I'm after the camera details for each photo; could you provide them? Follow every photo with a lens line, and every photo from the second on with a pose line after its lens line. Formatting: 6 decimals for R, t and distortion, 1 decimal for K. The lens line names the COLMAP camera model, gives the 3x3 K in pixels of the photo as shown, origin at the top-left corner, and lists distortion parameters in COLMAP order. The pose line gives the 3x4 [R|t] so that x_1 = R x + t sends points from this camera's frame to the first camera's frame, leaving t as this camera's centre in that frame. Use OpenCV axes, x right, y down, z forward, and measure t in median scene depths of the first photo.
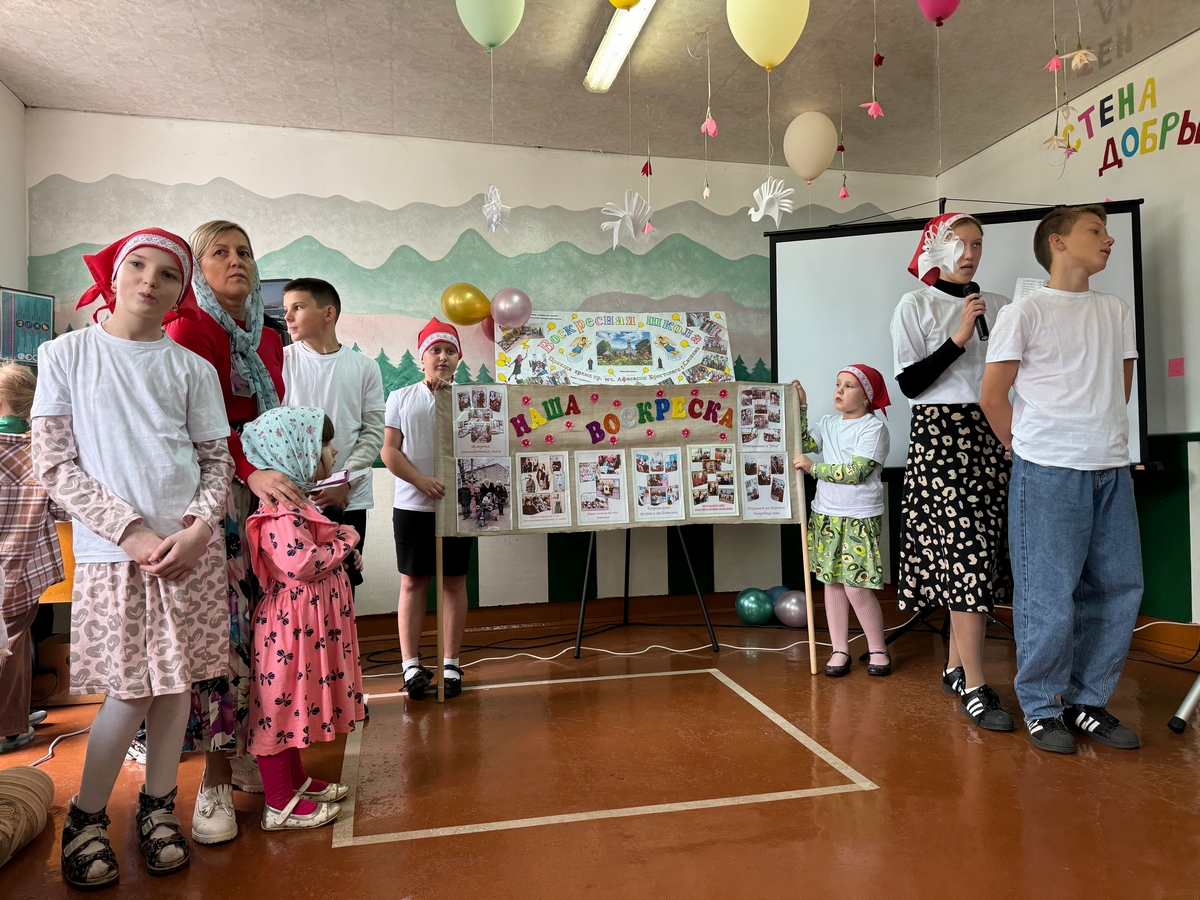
lens RADIAL K [[832.9, 0, 599.0], [0, 832.9, 454.3], [0, 0, 1]] dist [0.102091, -0.130403]
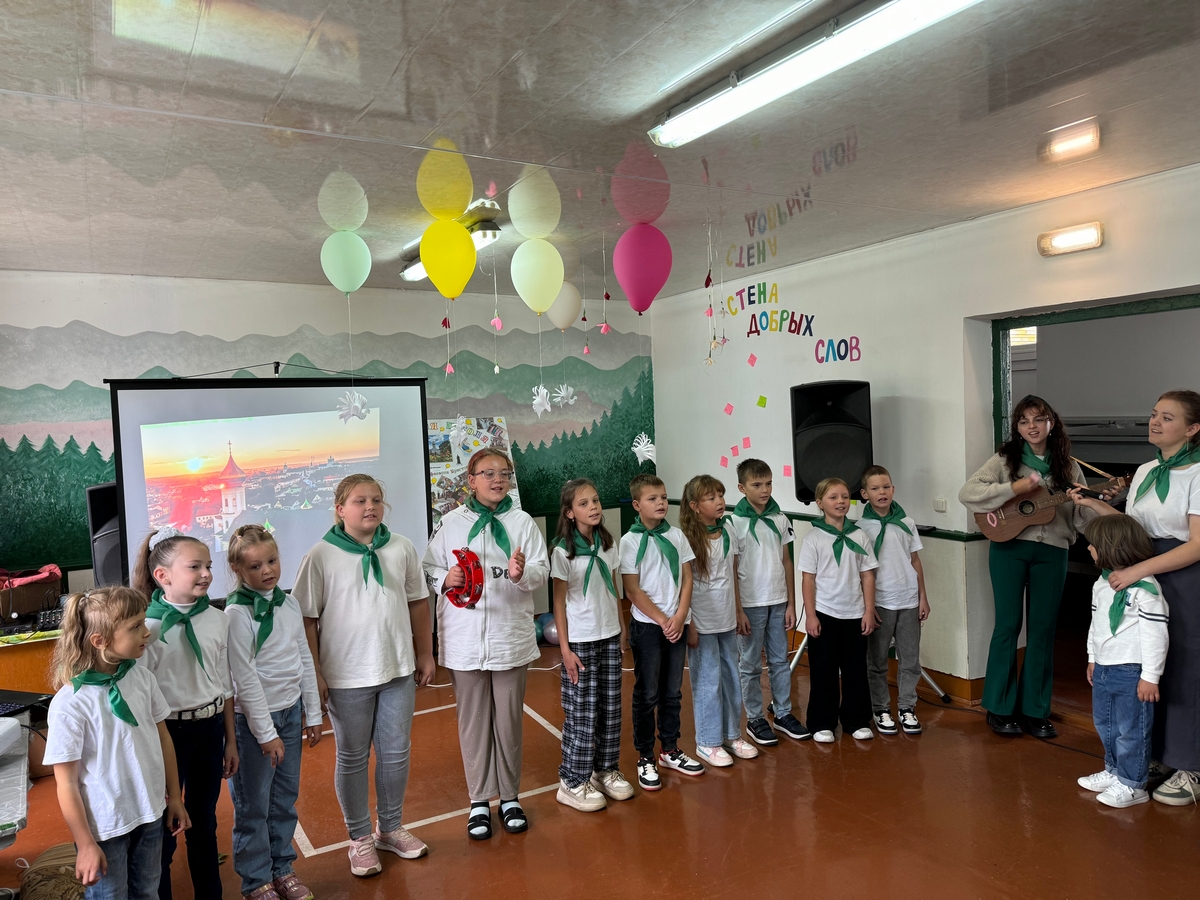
lens RADIAL K [[832.9, 0, 599.0], [0, 832.9, 454.3], [0, 0, 1]] dist [0.102091, -0.130403]
pose [[0.957957, -0.033250, 0.284978, -0.091187], [0.016241, 0.997954, 0.061842, -0.196601], [-0.286452, -0.054614, 0.956537, -0.338125]]
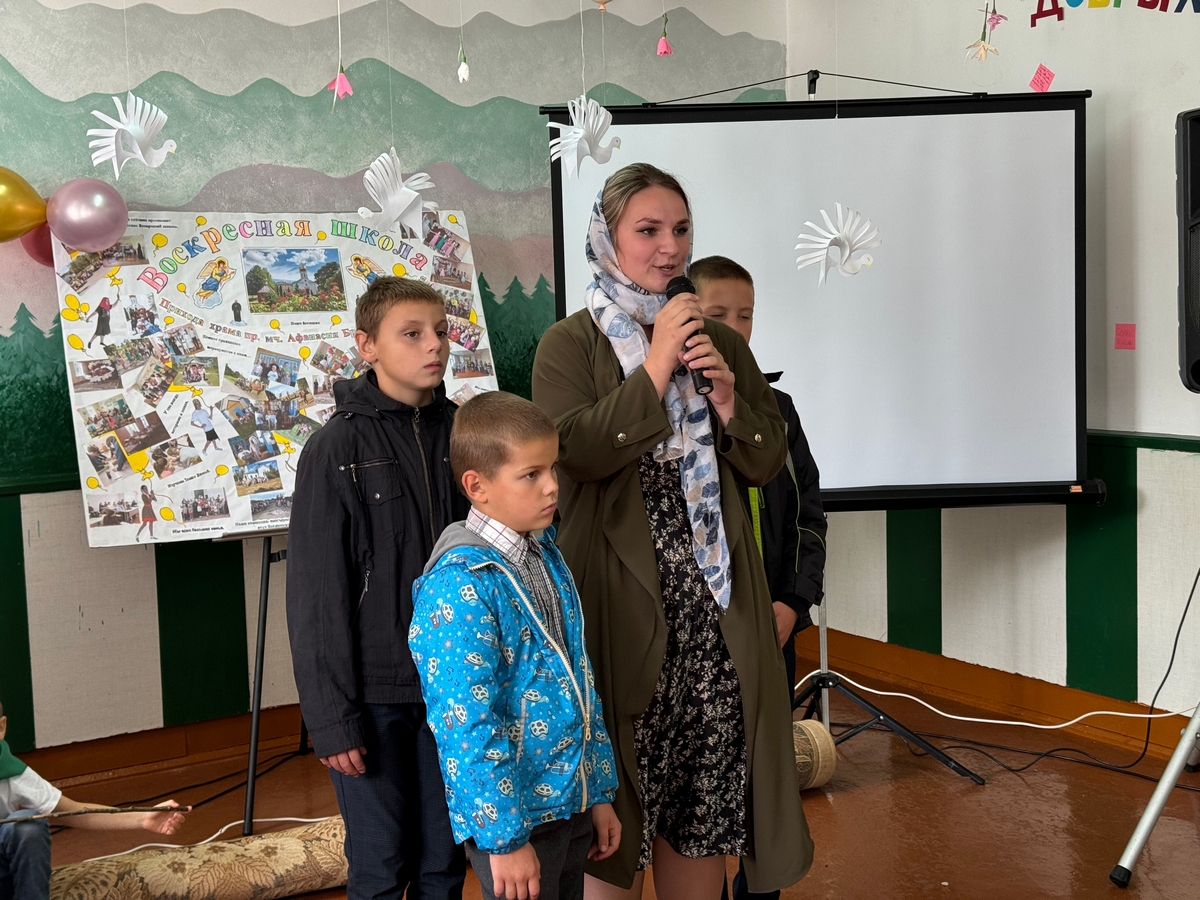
lens RADIAL K [[1690.5, 0, 596.0], [0, 1690.5, 442.8], [0, 0, 1]] dist [0.207585, -0.487400]
pose [[0.955431, -0.036212, 0.292984, -0.118050], [0.008088, 0.995287, 0.096637, -0.127684], [-0.295103, -0.089961, 0.951221, -0.172361]]
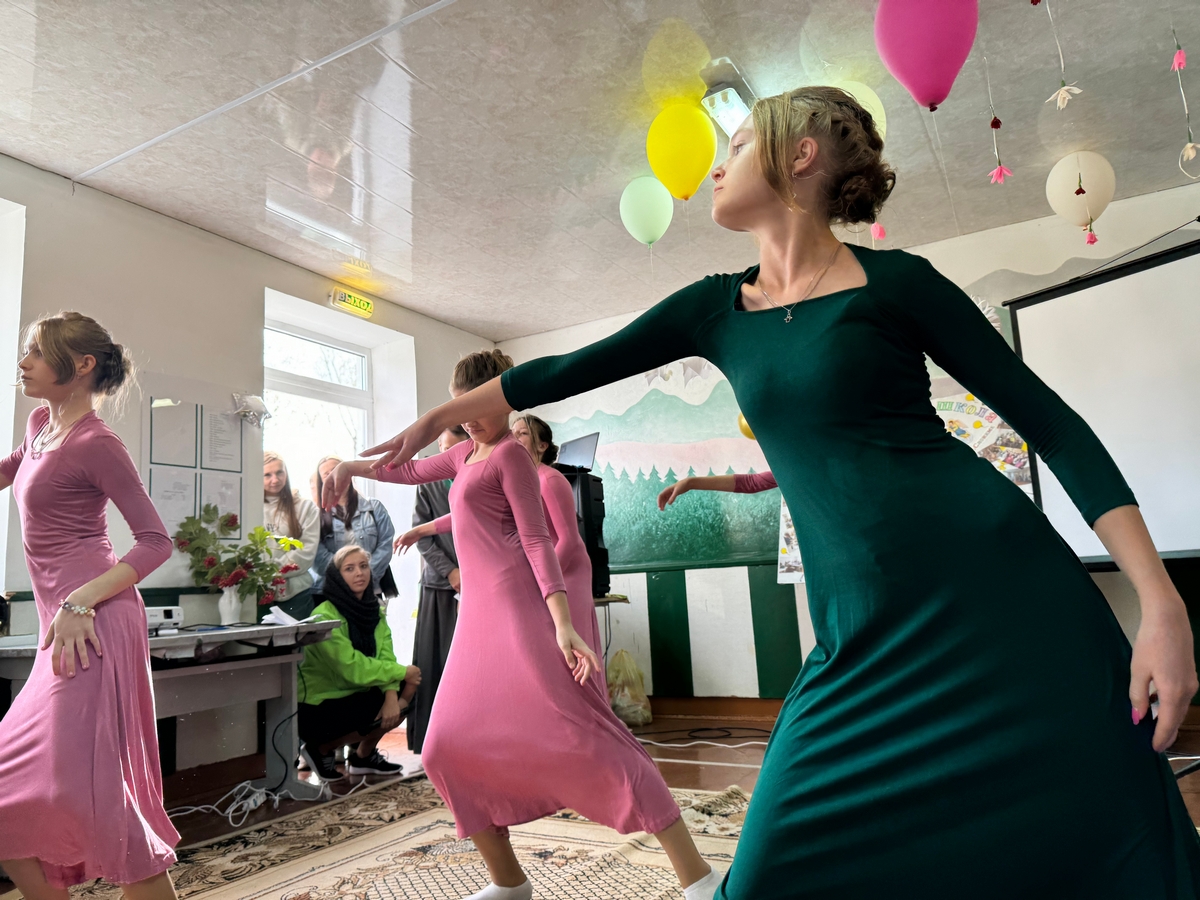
lens RADIAL K [[834.5, 0, 597.3], [0, 834.5, 456.1], [0, 0, 1]] dist [0.186988, -0.382024]
pose [[0.733849, -0.125735, -0.667575, 0.430008], [0.055649, 0.990545, -0.125392, -0.001077], [0.677029, 0.054869, 0.733908, 0.010749]]
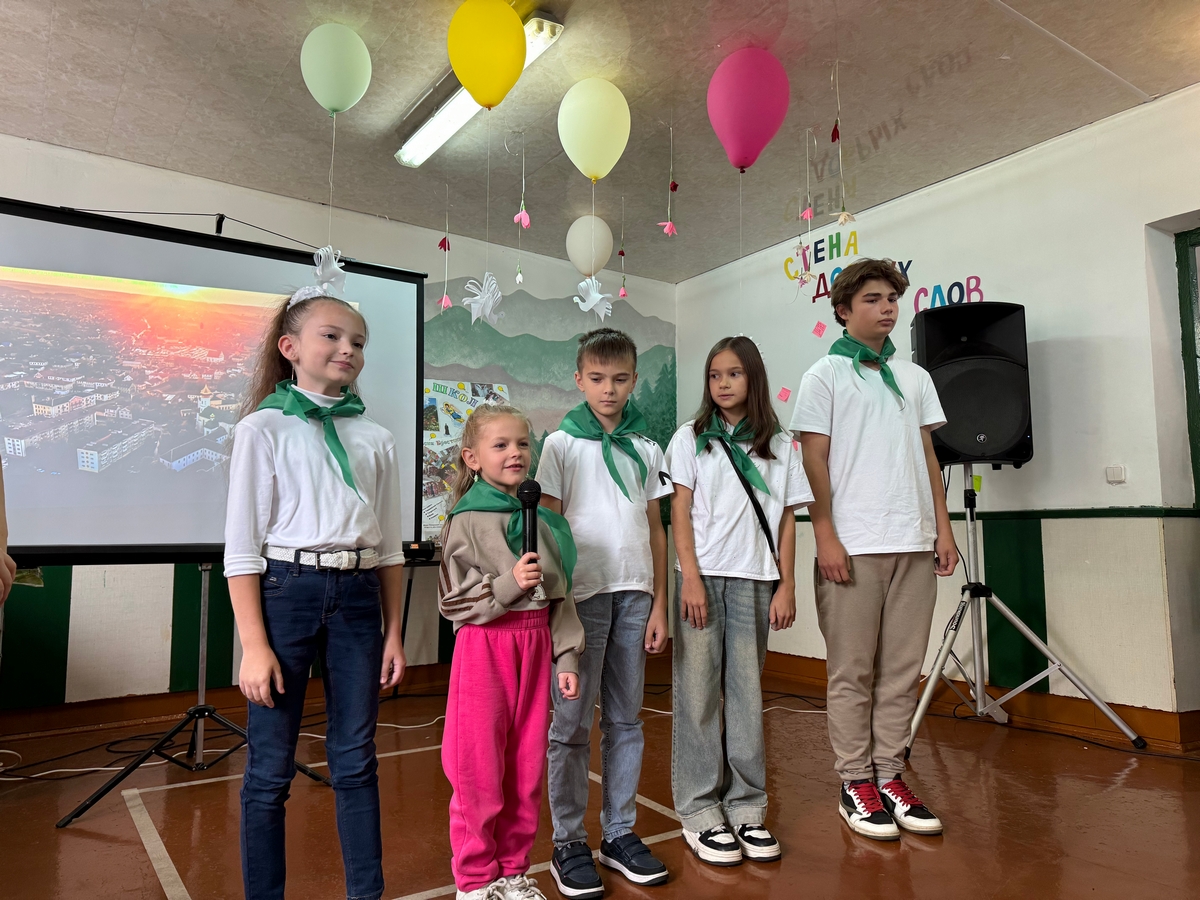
lens RADIAL K [[836.9, 0, 596.5], [0, 836.9, 458.4], [0, 0, 1]] dist [0.051312, -0.050348]
pose [[0.933782, 0.048169, 0.354585, -0.116127], [-0.022952, 0.996921, -0.074985, -0.002573], [-0.357105, 0.061881, 0.932012, -0.012821]]
